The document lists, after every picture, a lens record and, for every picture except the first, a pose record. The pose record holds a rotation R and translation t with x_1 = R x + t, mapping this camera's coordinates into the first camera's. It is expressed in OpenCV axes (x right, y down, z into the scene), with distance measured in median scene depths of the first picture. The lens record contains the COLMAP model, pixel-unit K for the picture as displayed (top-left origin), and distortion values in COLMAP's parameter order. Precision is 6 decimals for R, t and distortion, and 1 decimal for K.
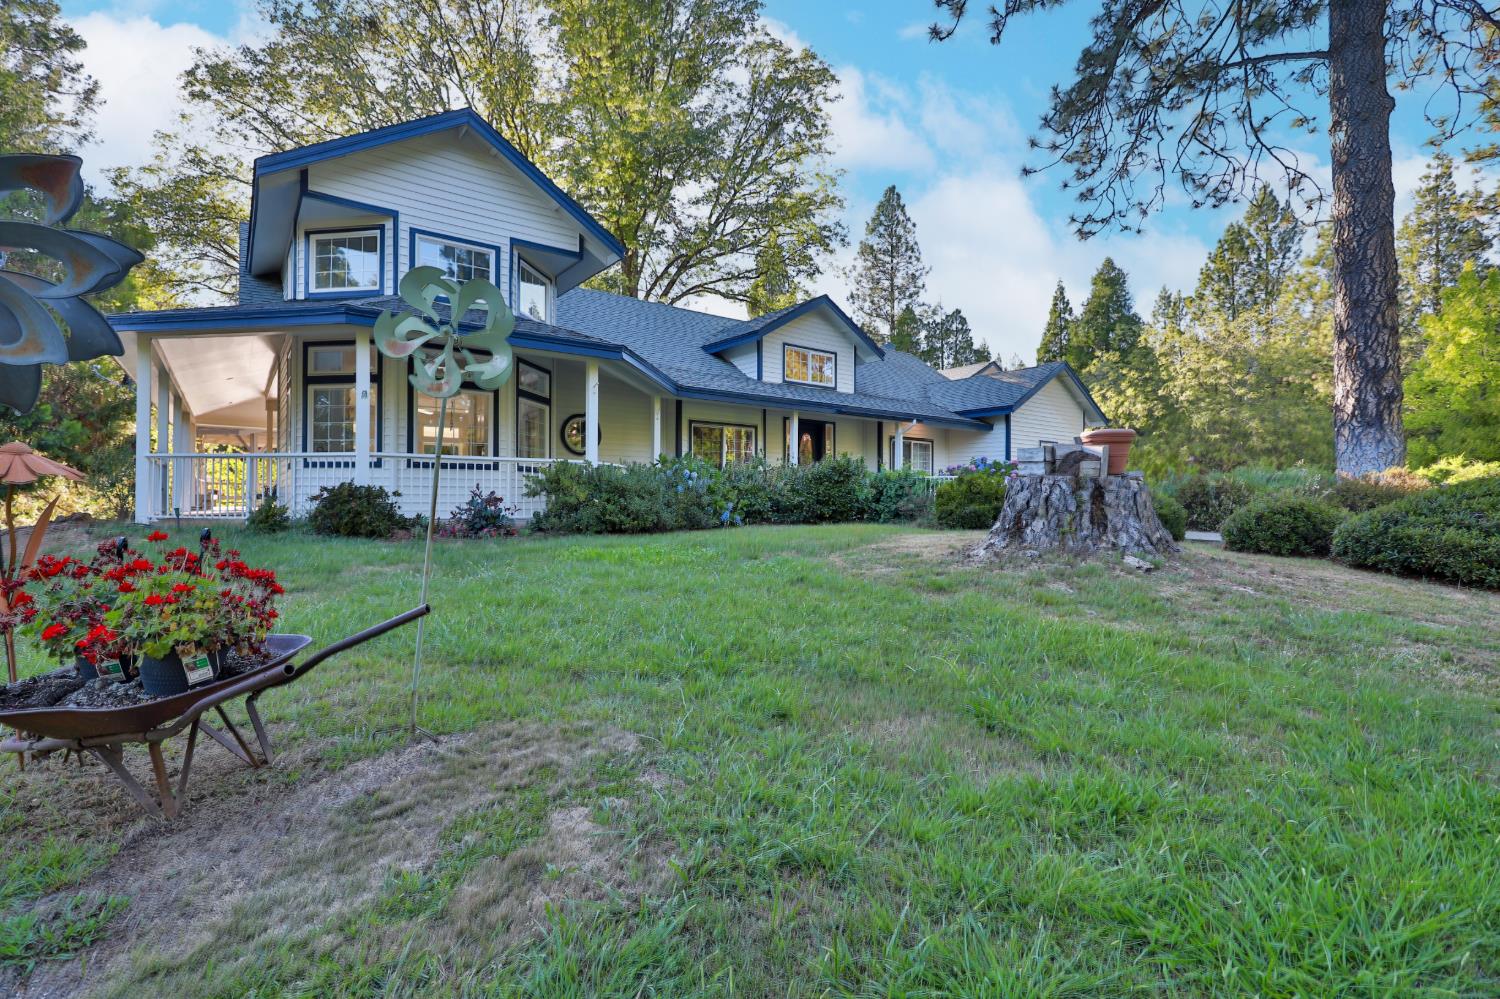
lens RADIAL K [[684.2, 0, 748.9], [0, 684.2, 500.3], [0, 0, 1]] dist [-0.018334, 0.006705]
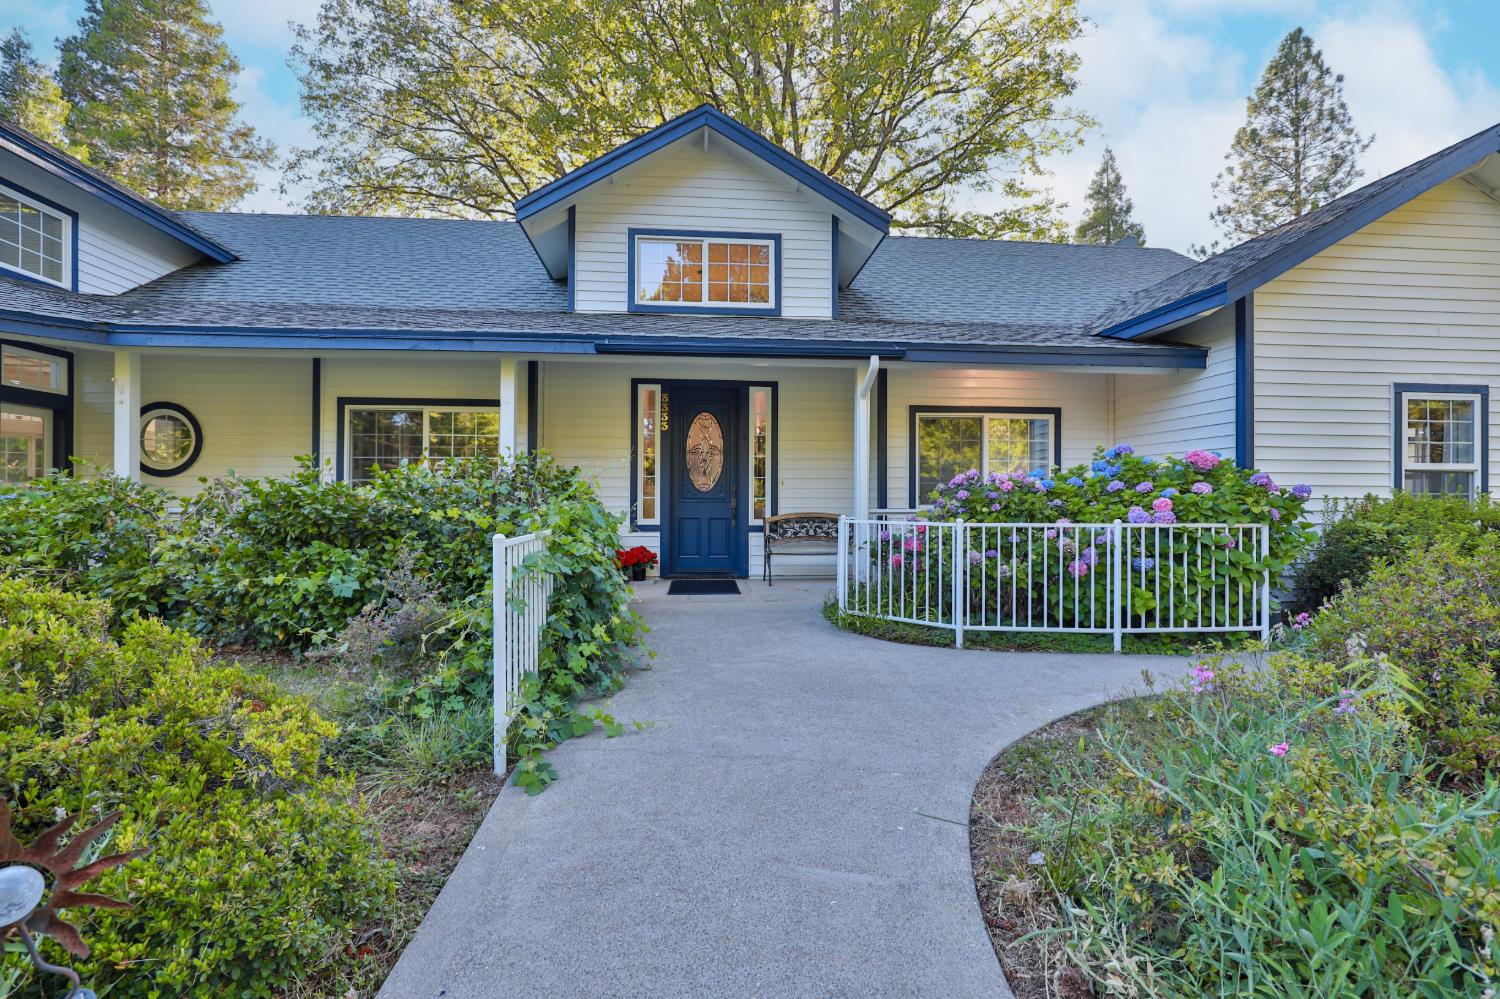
lens RADIAL K [[684.2, 0, 748.9], [0, 684.2, 500.3], [0, 0, 1]] dist [-0.018334, 0.006705]
pose [[0.850405, -0.003666, -0.526116, 0.105604], [0.003423, 0.999993, -0.001435, -0.009353], [0.526118, -0.000580, 0.850411, 0.172673]]
